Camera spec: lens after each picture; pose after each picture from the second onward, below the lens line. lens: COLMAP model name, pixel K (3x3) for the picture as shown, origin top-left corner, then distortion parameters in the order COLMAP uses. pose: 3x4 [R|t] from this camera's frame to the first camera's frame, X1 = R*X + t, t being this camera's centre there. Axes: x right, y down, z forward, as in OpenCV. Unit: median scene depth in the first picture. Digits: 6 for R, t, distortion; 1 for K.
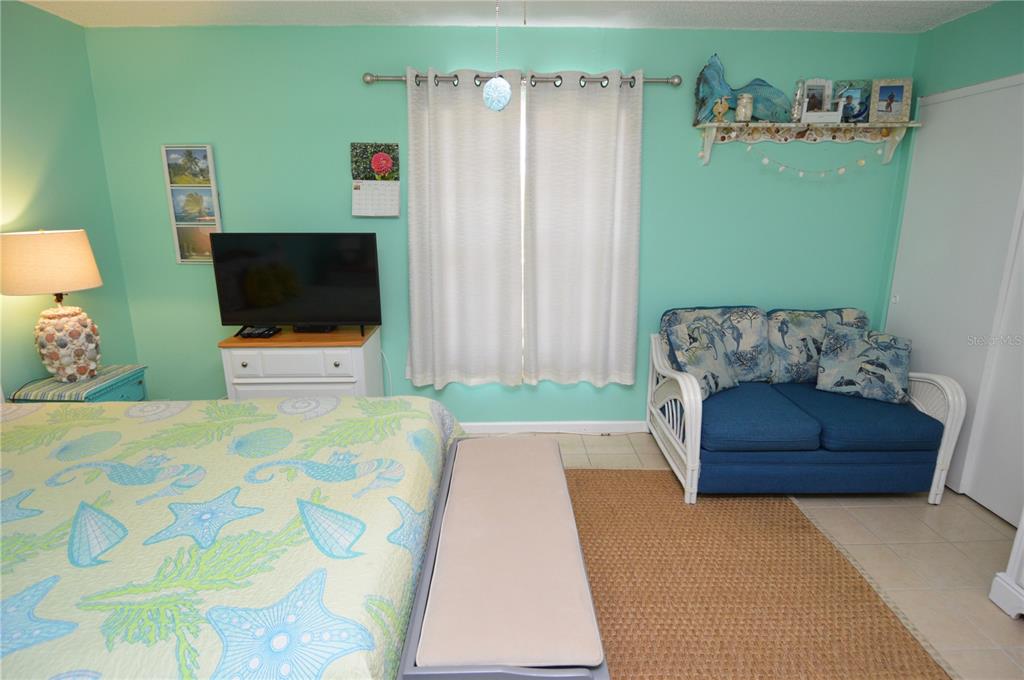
lens RADIAL K [[540.7, 0, 514.6], [0, 540.7, 336.4], [0, 0, 1]] dist [0.022485, -0.032183]
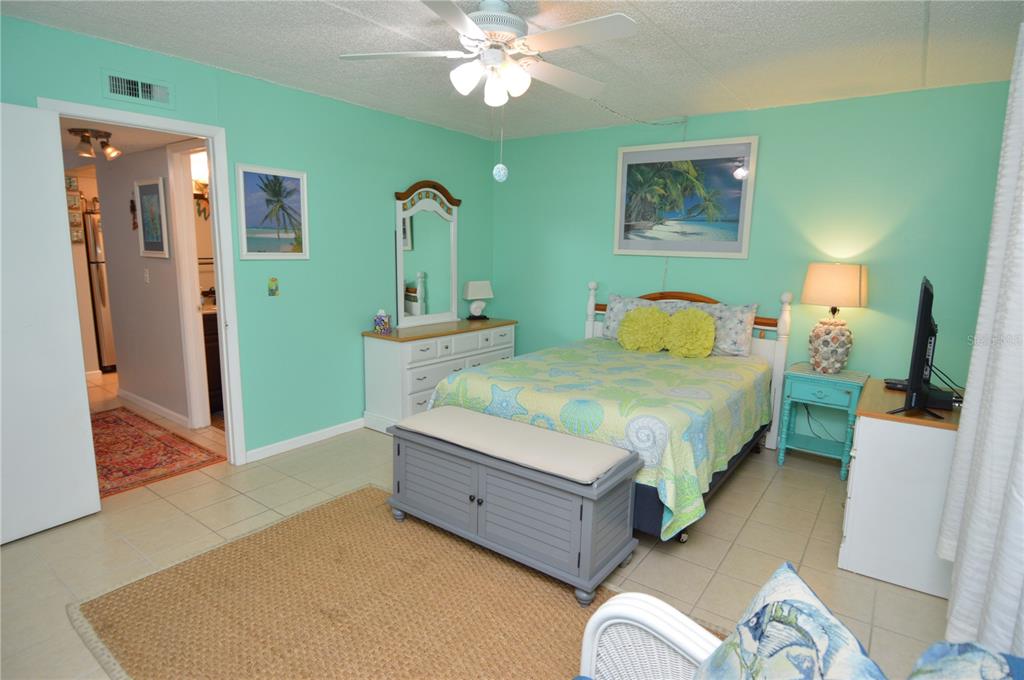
lens RADIAL K [[538.6, 0, 516.0], [0, 538.6, 336.2], [0, 0, 1]] dist [0.019756, -0.030273]
pose [[-0.601730, 0.121857, -0.789349, 0.640109], [-0.215506, 0.926866, 0.307370, -0.226564], [0.769076, 0.355063, -0.531463, 0.978678]]
